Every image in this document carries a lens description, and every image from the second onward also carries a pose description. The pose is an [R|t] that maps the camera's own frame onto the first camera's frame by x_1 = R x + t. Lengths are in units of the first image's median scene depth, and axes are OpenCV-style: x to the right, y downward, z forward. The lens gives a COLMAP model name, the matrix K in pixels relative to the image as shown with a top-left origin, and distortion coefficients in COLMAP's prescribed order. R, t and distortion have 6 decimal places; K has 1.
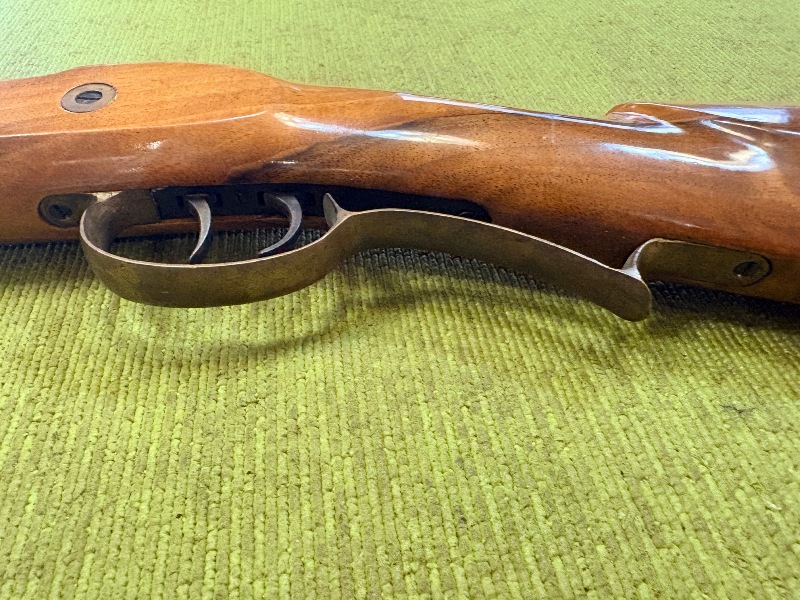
lens RADIAL K [[599.0, 0, 400.4], [0, 599.0, 302.5], [0, 0, 1]] dist [-0.000119, 0.008721]
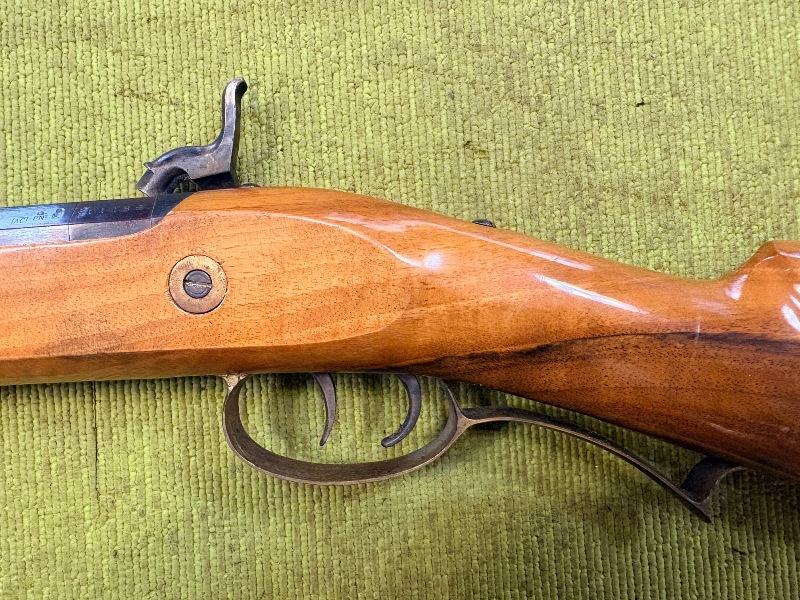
lens RADIAL K [[599.0, 0, 397.8], [0, 599.0, 302.8], [0, 0, 1]] dist [-0.000119, 0.008721]
pose [[0.995848, 0.087255, 0.025936, -0.250568], [-0.082026, 0.736624, 0.671309, -0.982275], [0.039470, -0.670650, 0.740723, 0.339474]]
